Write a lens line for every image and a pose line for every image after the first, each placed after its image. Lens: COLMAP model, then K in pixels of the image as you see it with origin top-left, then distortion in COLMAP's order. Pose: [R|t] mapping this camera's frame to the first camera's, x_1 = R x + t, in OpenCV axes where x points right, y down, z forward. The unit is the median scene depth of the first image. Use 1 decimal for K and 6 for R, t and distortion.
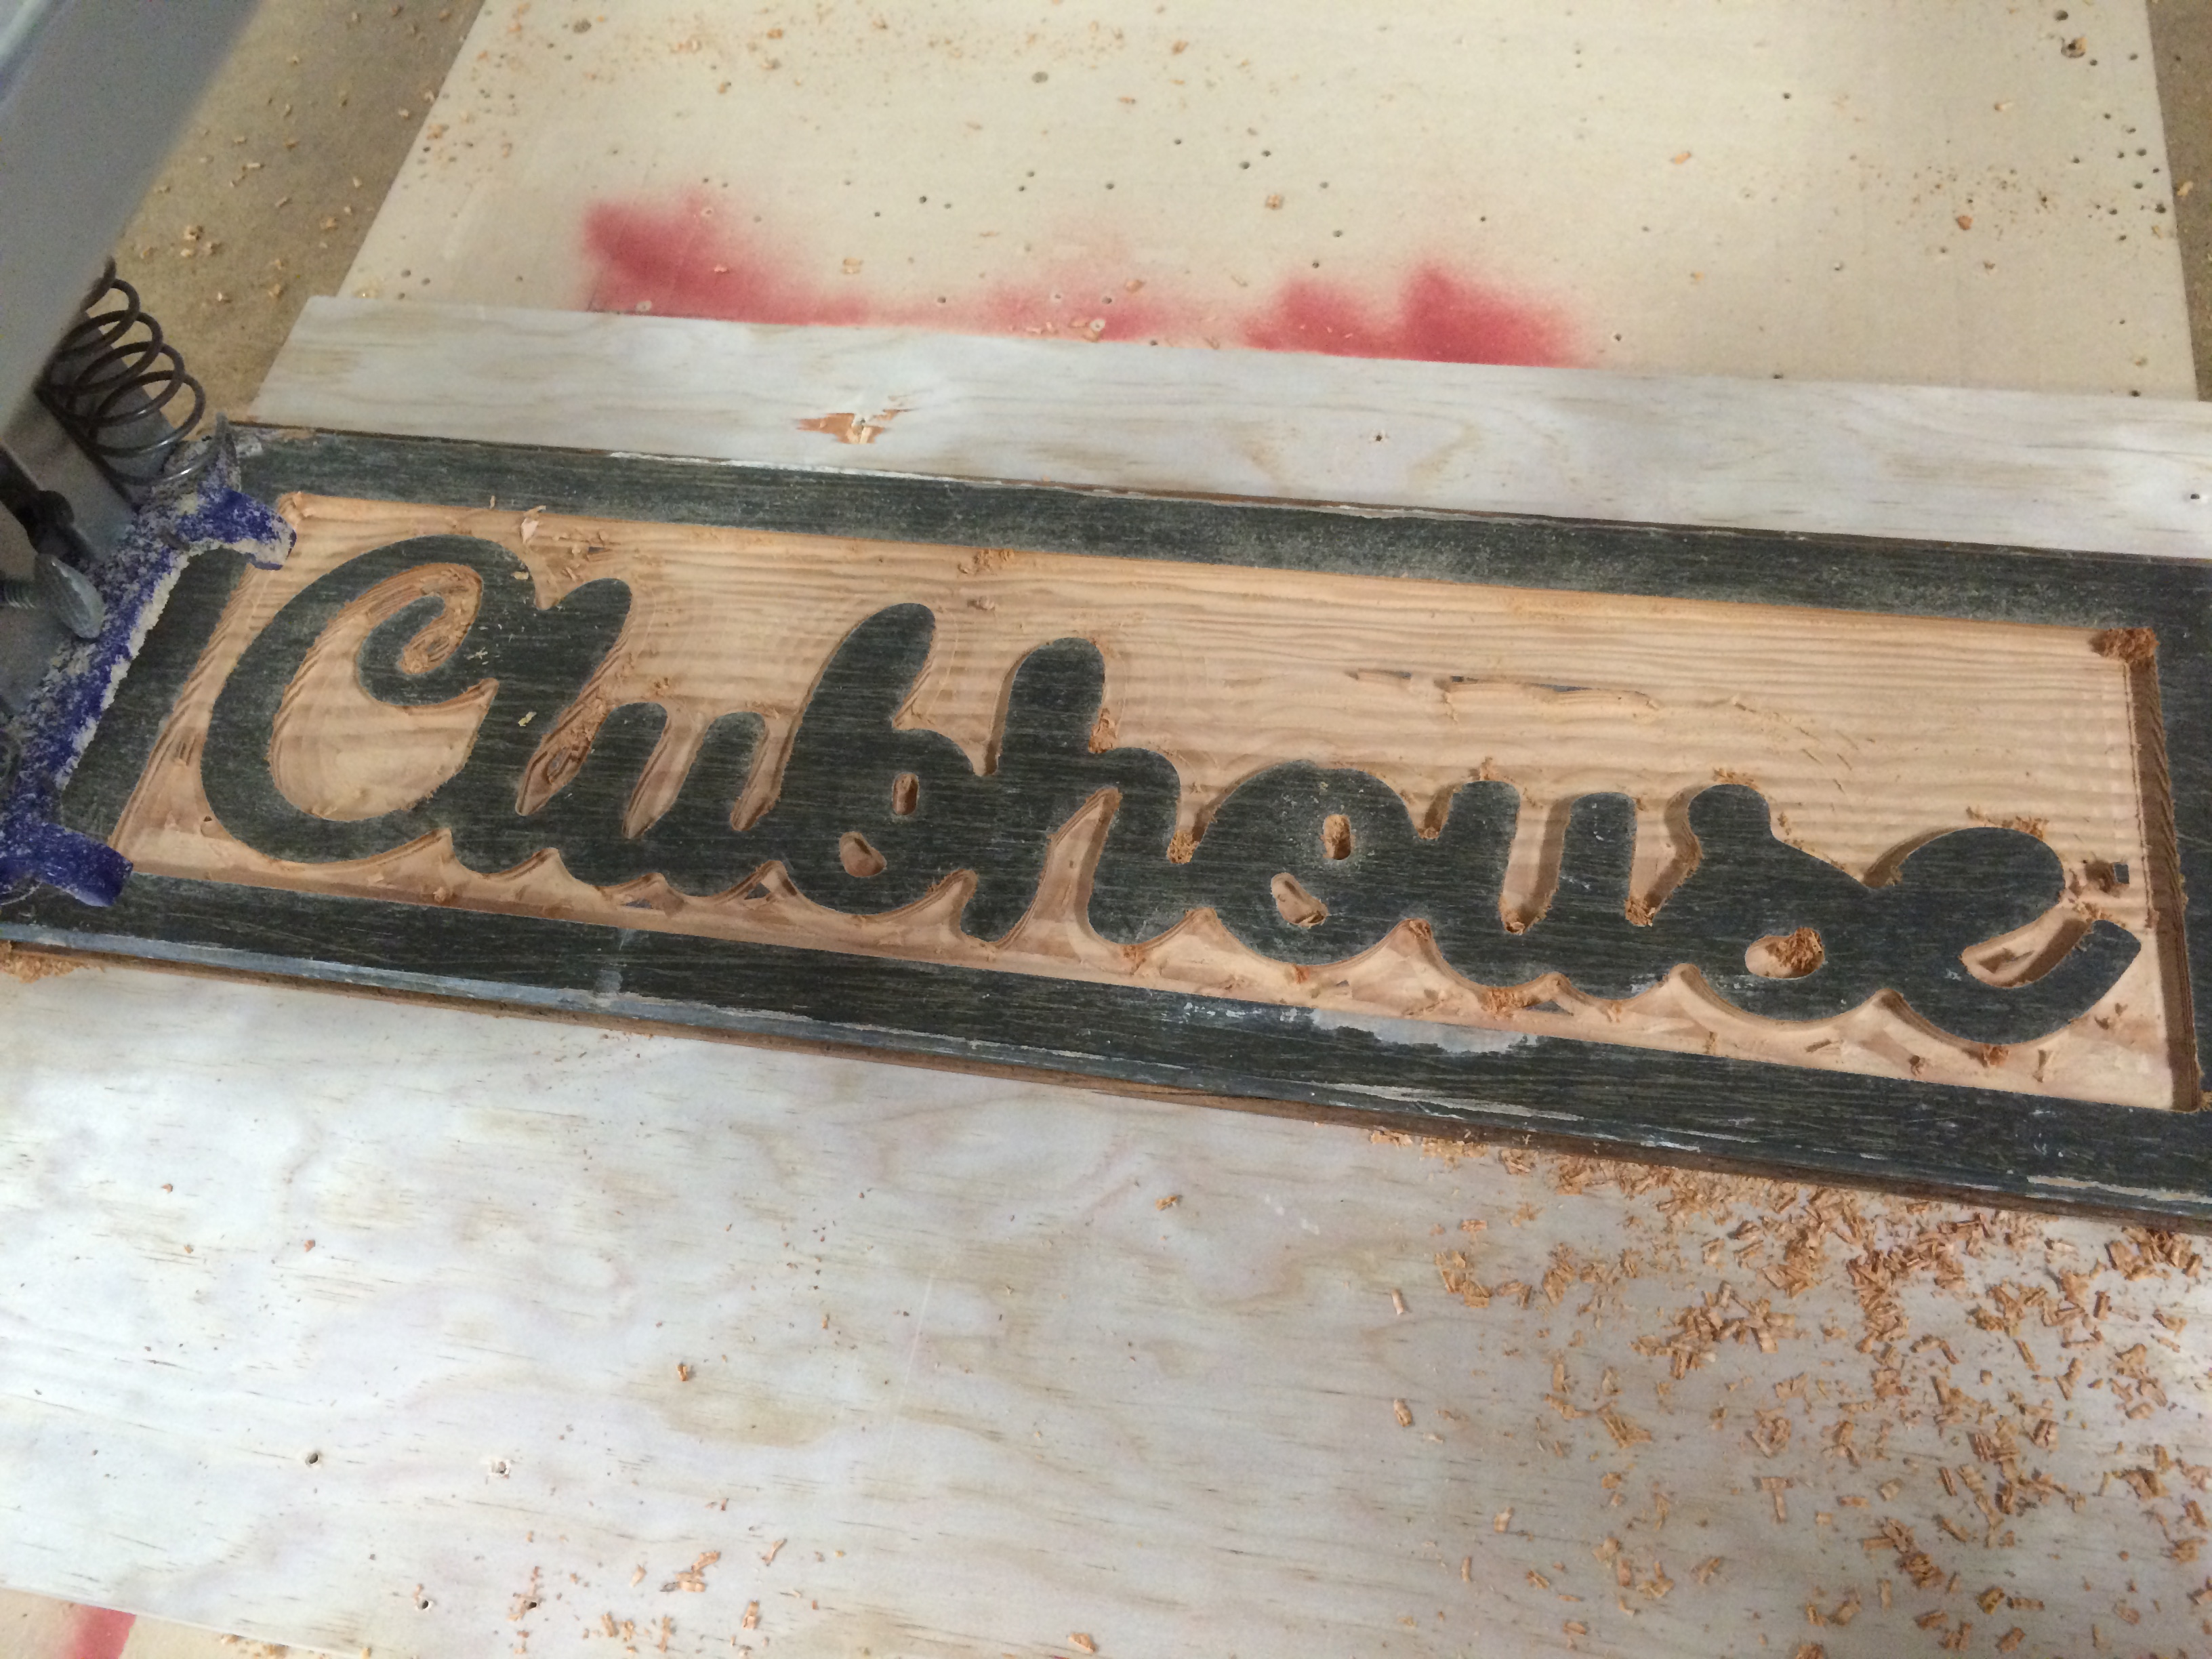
lens RADIAL K [[1912.2, 0, 1106.0], [0, 1912.2, 829.5], [0, 0, 1]] dist [0.077650, -0.103907]
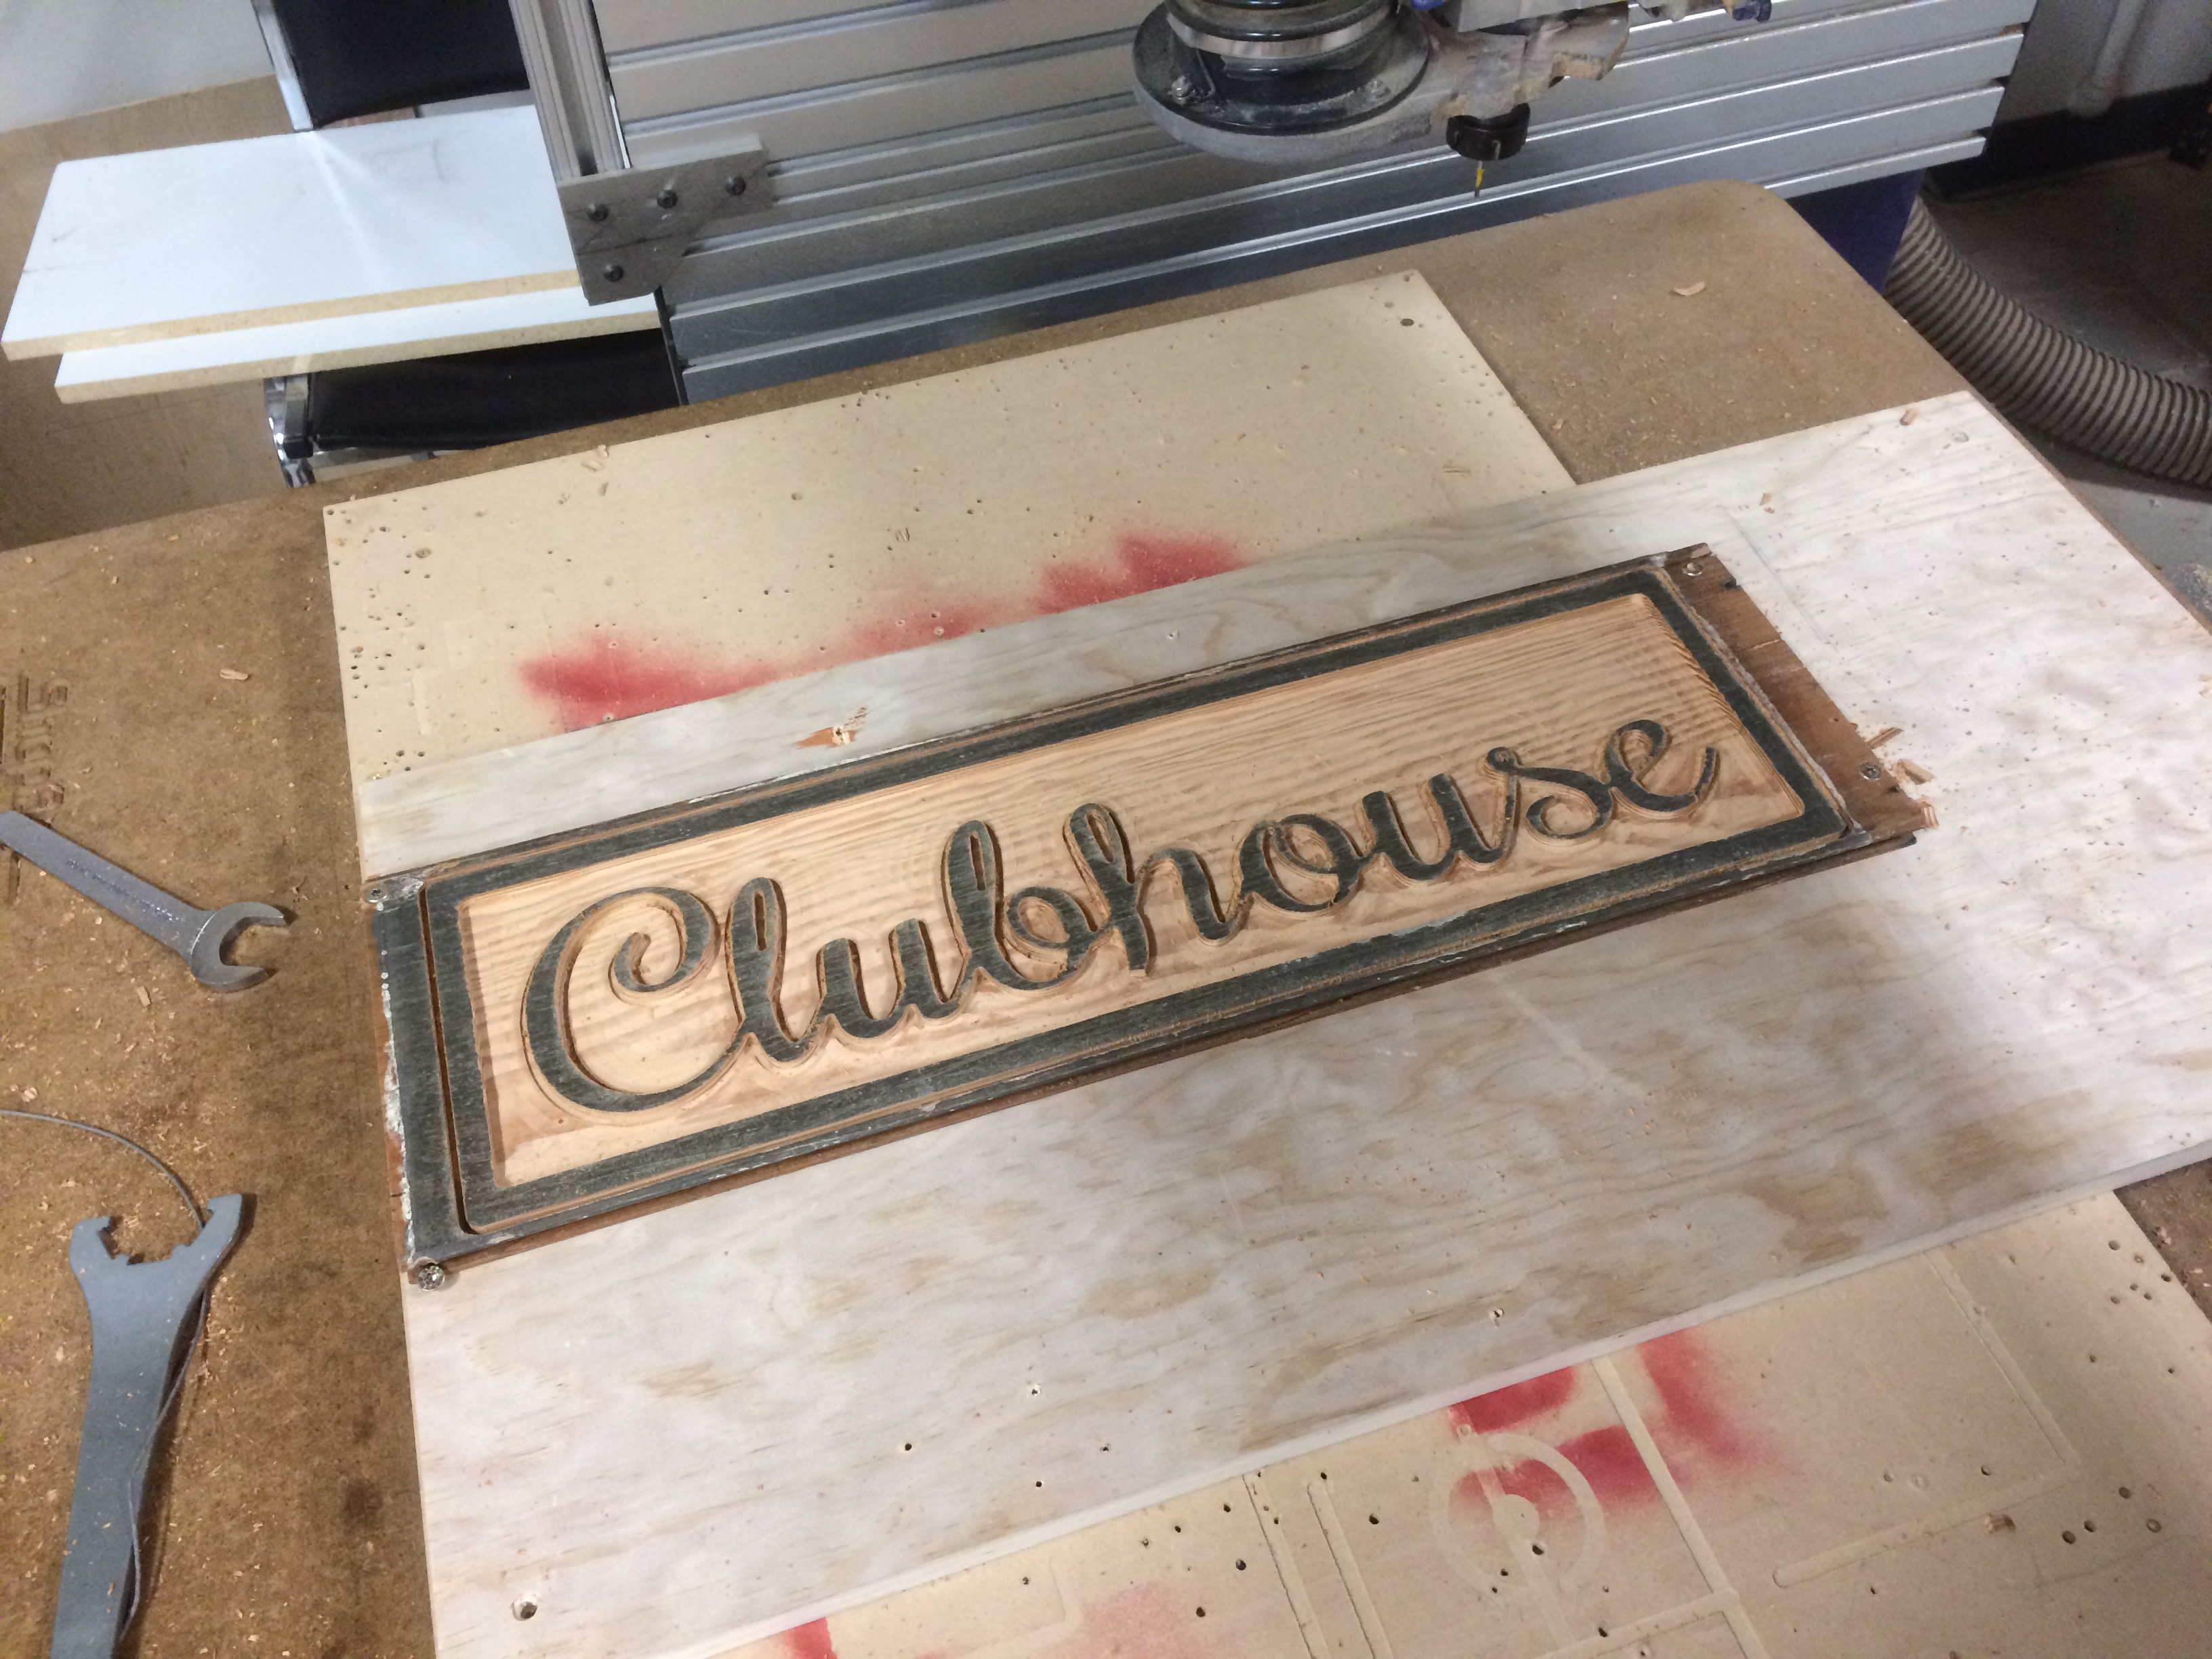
lens RADIAL K [[1912.2, 0, 1106.0], [0, 1912.2, 829.5], [0, 0, 1]] dist [0.077650, -0.103907]
pose [[0.875947, -0.311684, 0.368198, -0.622460], [0.374160, 0.920731, -0.110721, 0.108360], [-0.304501, 0.234751, 0.923131, -0.444394]]
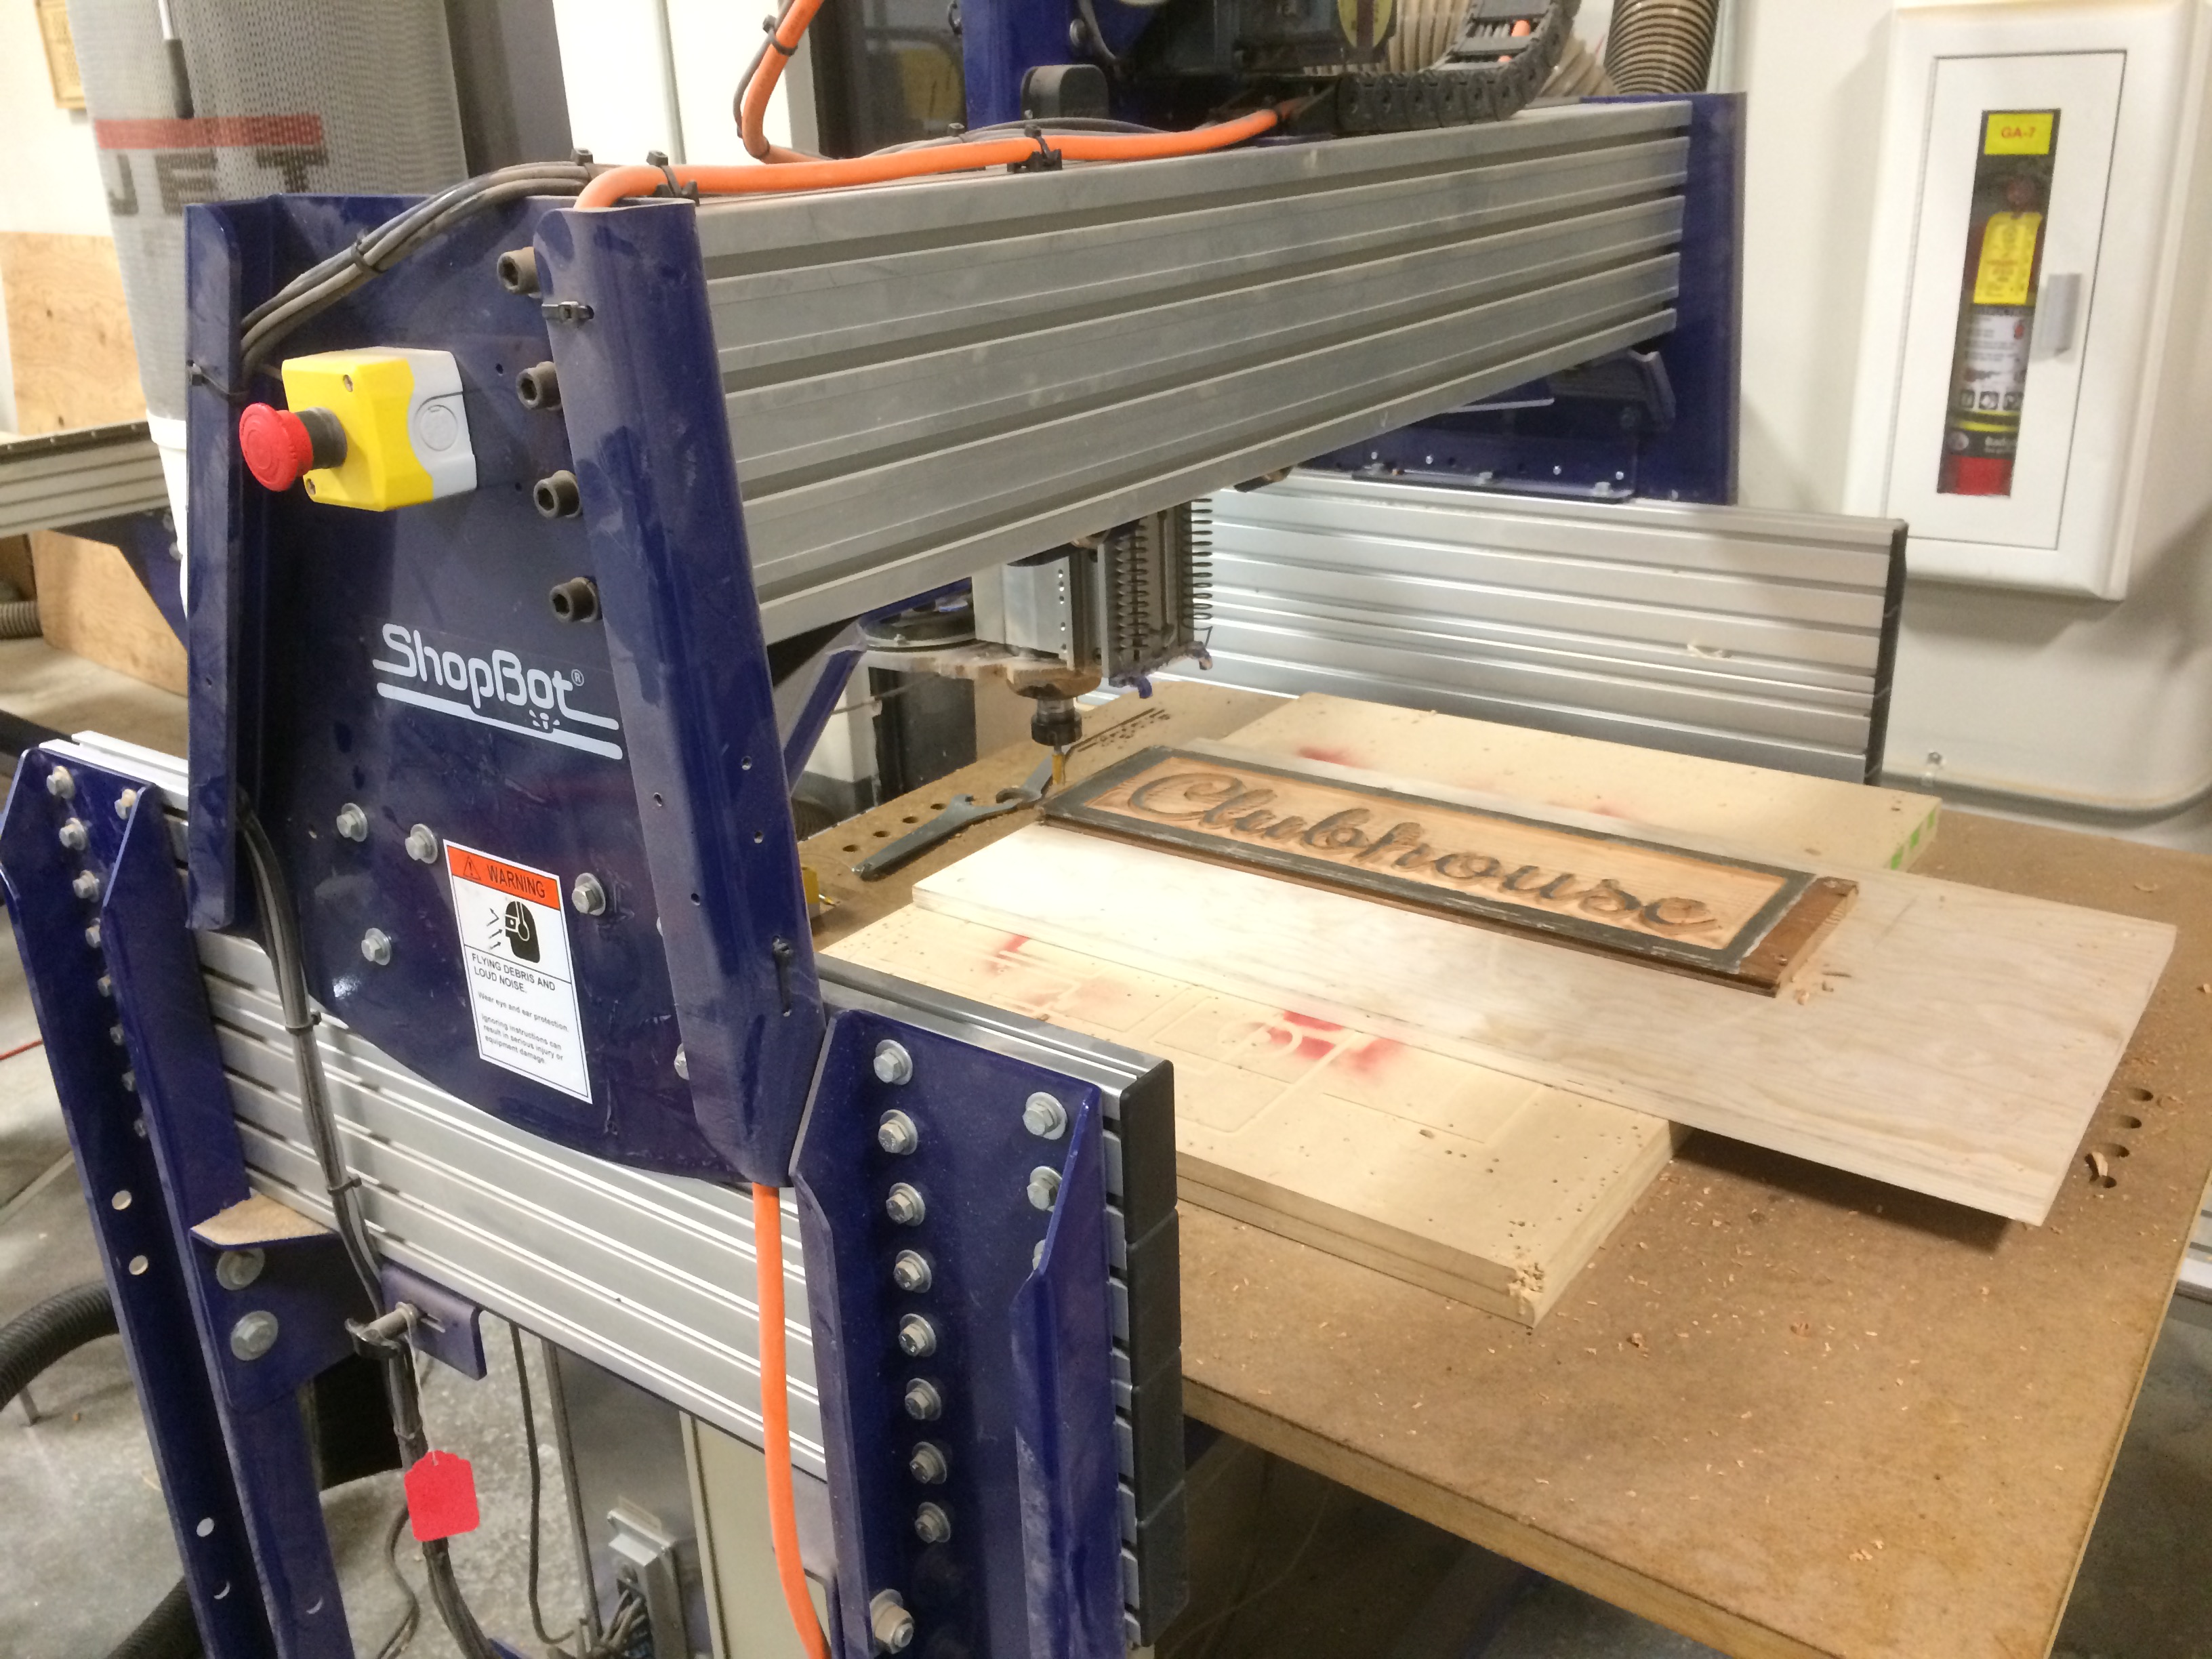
lens RADIAL K [[1912.2, 0, 1106.0], [0, 1912.2, 829.5], [0, 0, 1]] dist [0.077650, -0.103907]
pose [[0.902912, 0.222260, -0.367901, 0.682930], [-0.394332, 0.768924, -0.503248, 1.694016], [0.171036, 0.599464, 0.781914, -1.459193]]
